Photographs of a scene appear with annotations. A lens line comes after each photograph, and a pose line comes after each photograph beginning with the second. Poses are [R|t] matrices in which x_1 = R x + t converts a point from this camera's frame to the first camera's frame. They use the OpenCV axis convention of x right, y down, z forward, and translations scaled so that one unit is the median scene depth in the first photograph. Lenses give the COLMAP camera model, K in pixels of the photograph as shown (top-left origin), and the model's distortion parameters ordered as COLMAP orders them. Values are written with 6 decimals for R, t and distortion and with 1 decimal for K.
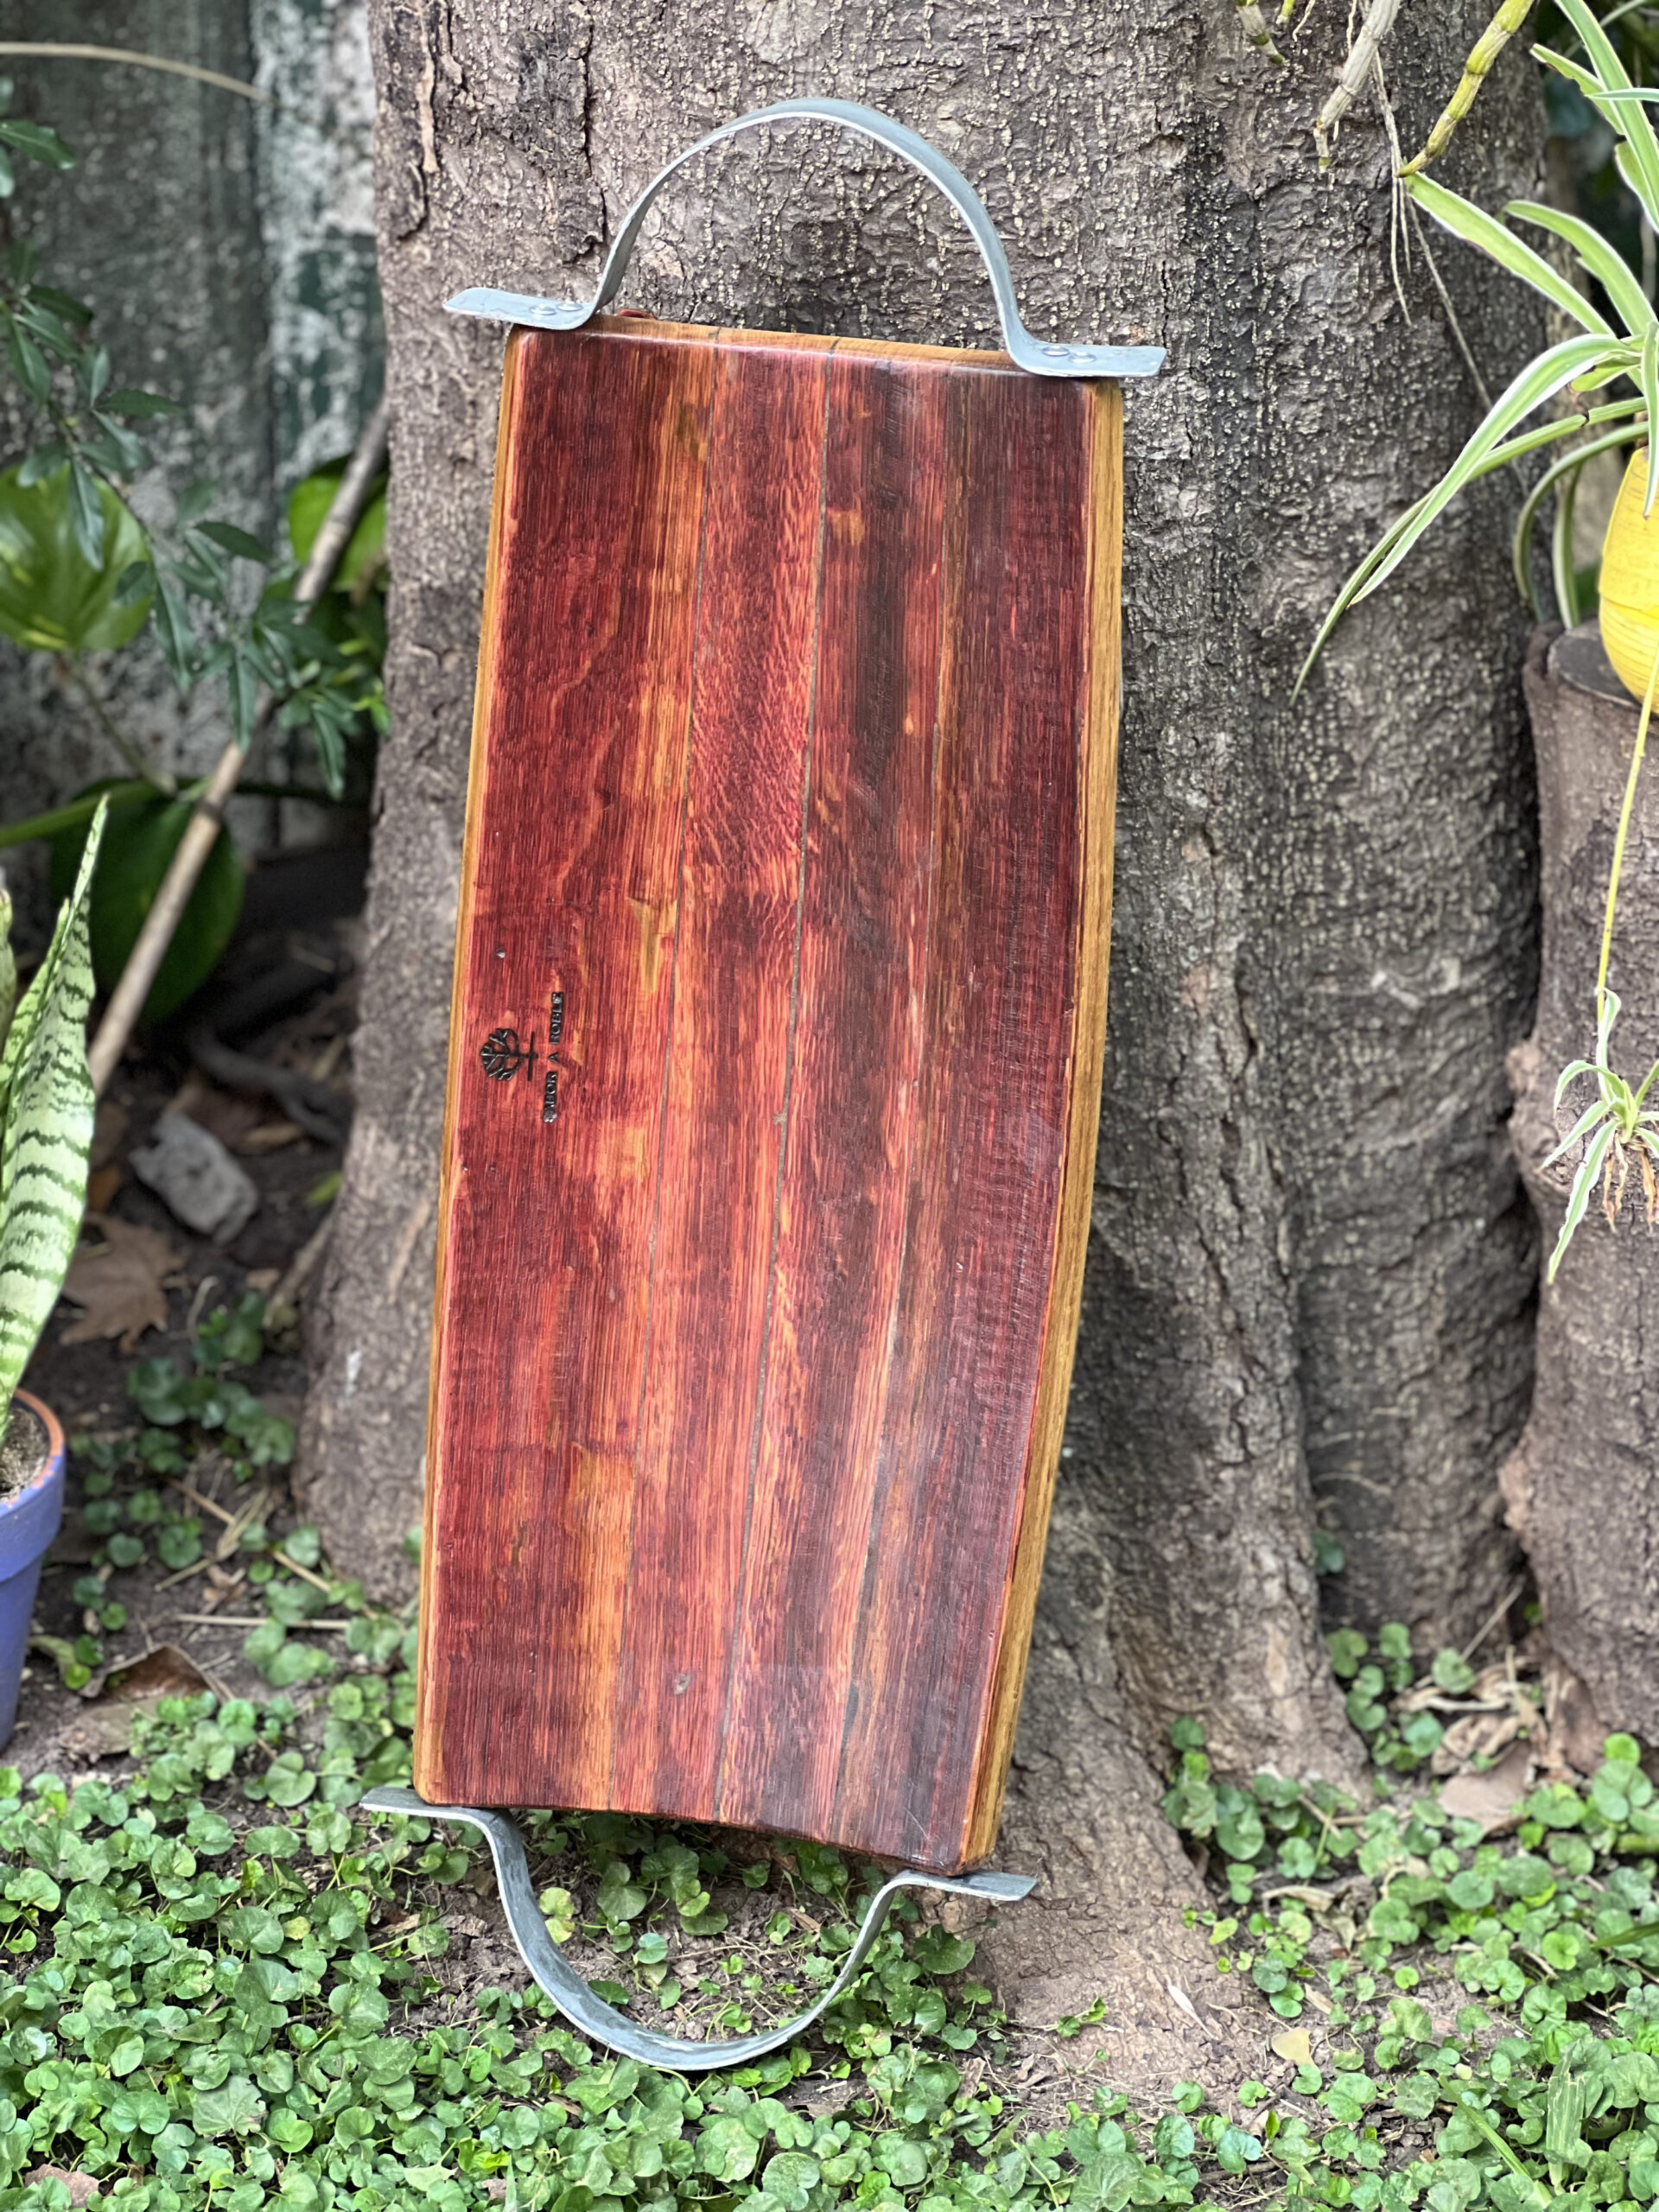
lens RADIAL K [[4927.0, 0, 801.1], [0, 4927.0, 1129.6], [0, 0, 1]] dist [-0.200438, 5.582635]
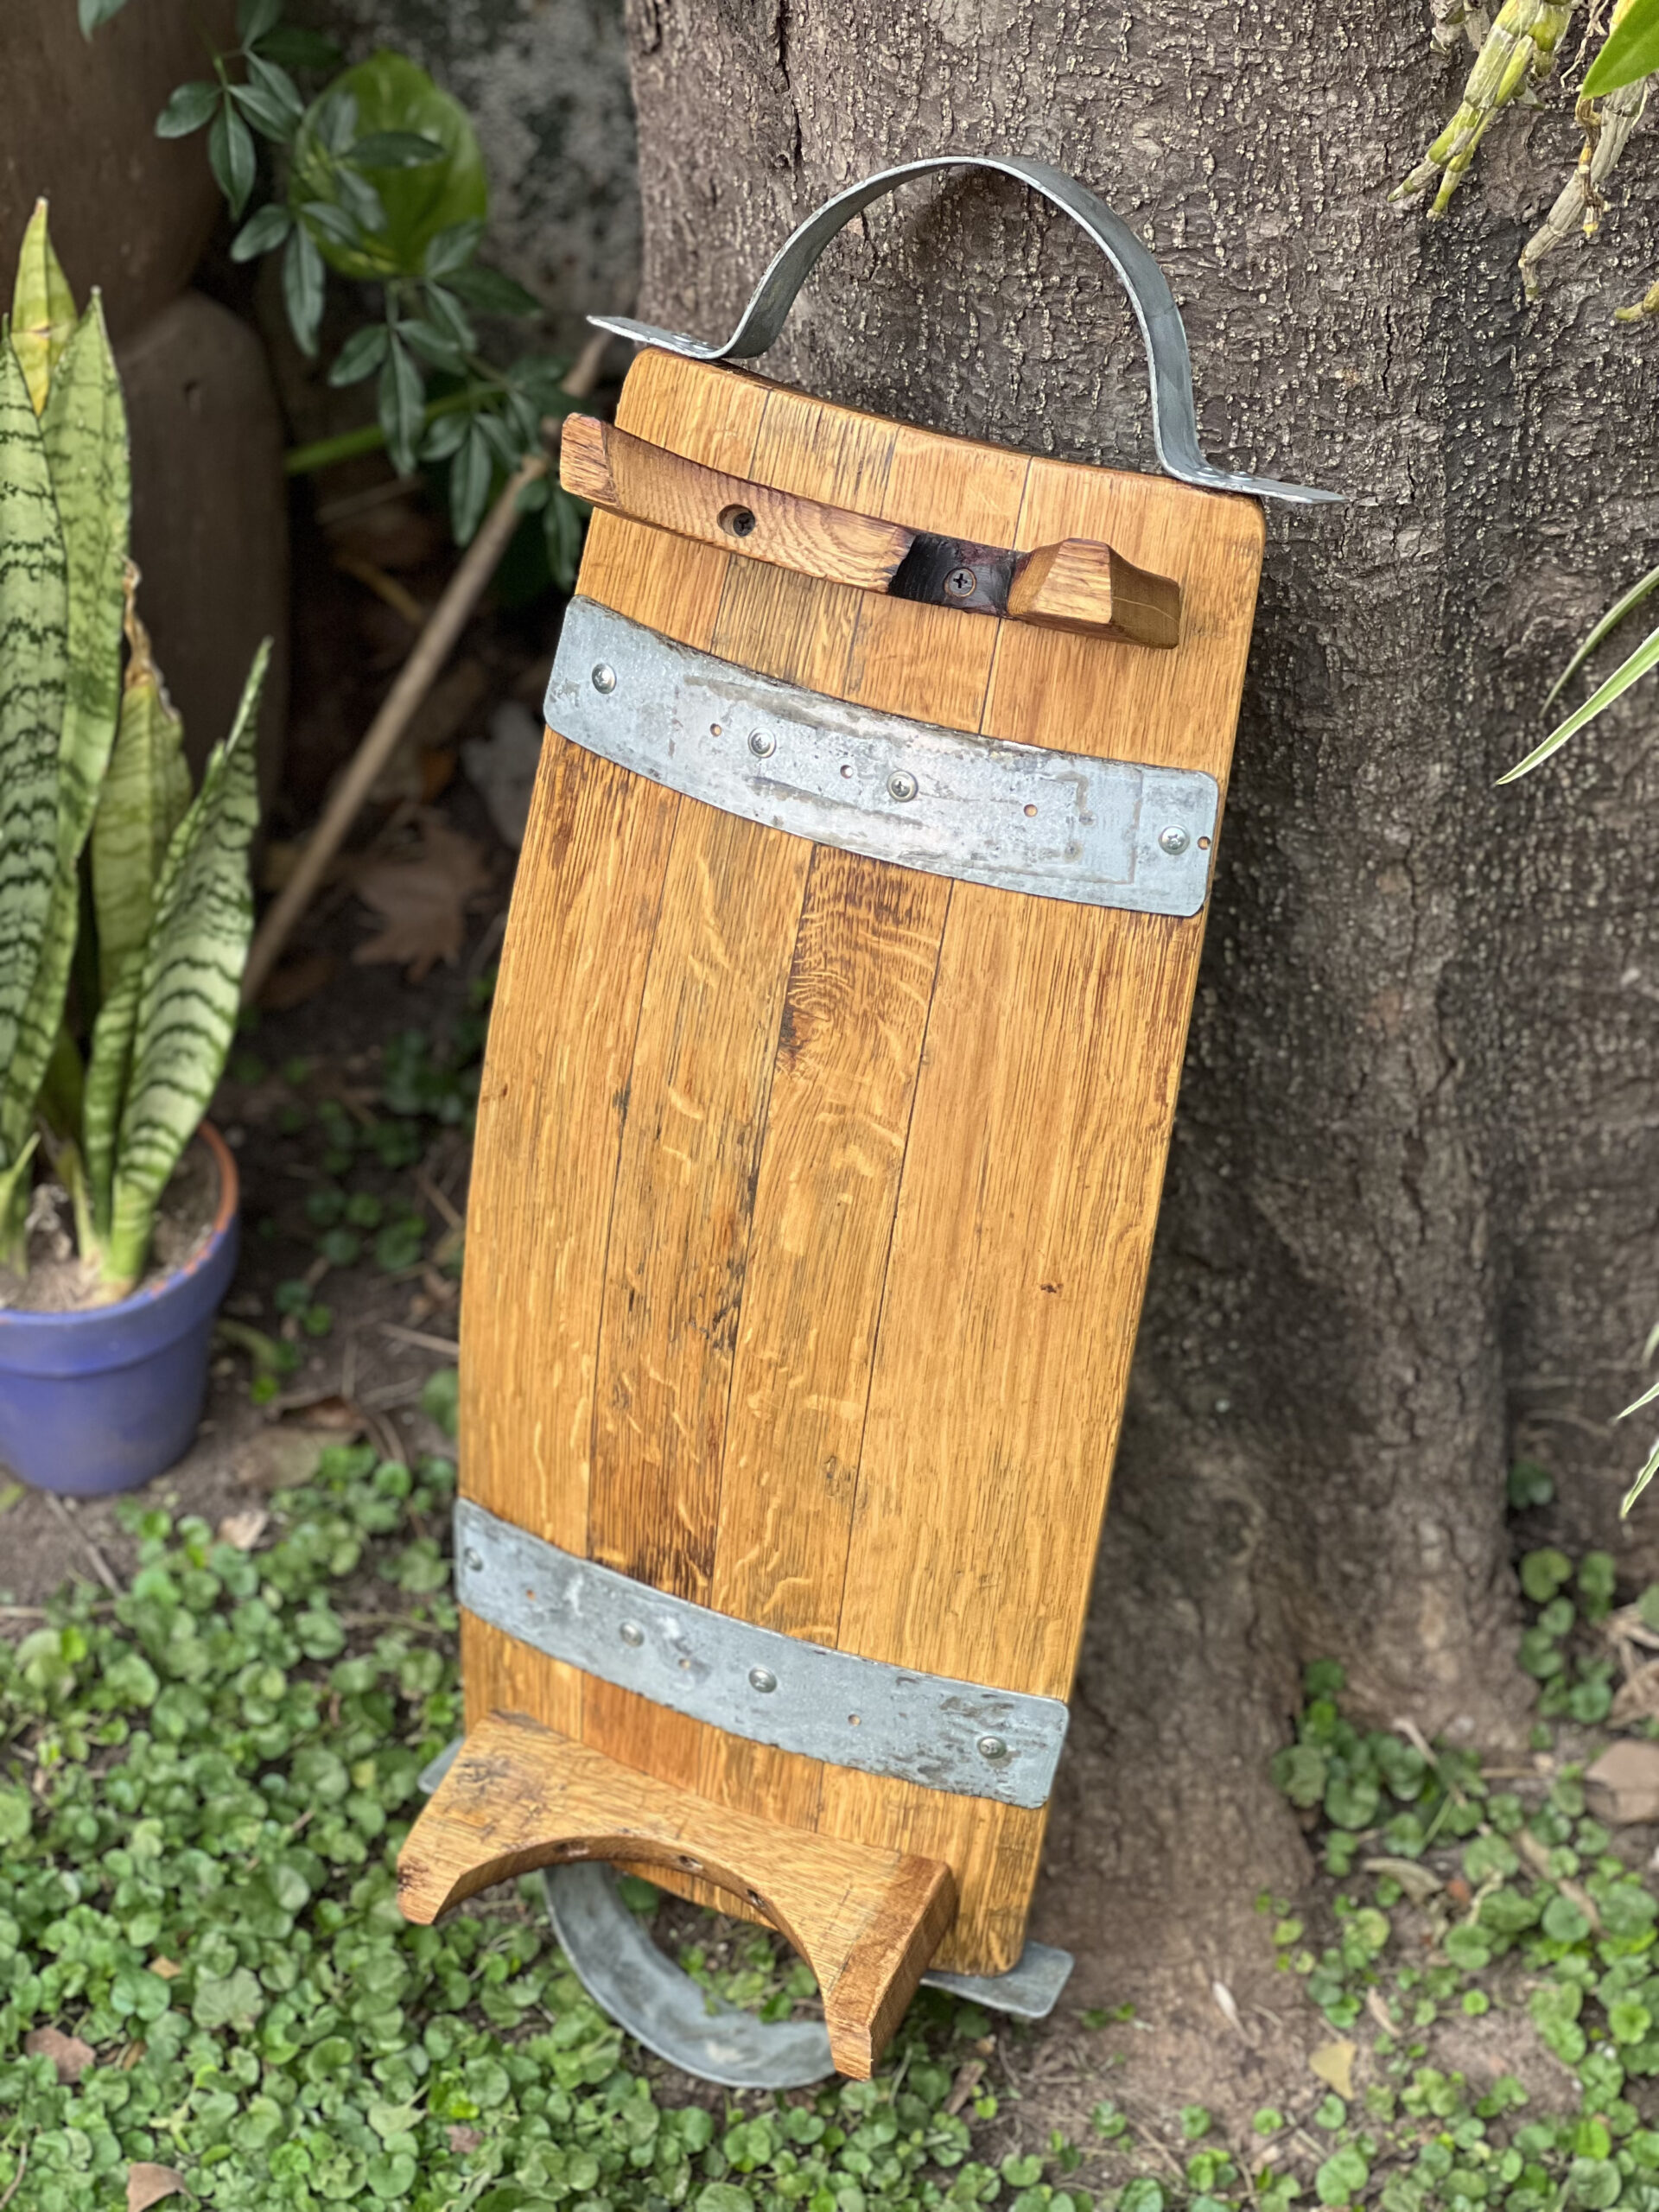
lens RADIAL K [[4880.9, 0, 829.5], [0, 4880.9, 1106.0], [0, 0, 1]] dist [-0.076892, 4.256452]
pose [[0.966623, 0.165315, -0.195731, 0.165214], [-0.098104, 0.944573, 0.313300, -0.293973], [0.236675, -0.283641, 0.929265, 0.128479]]
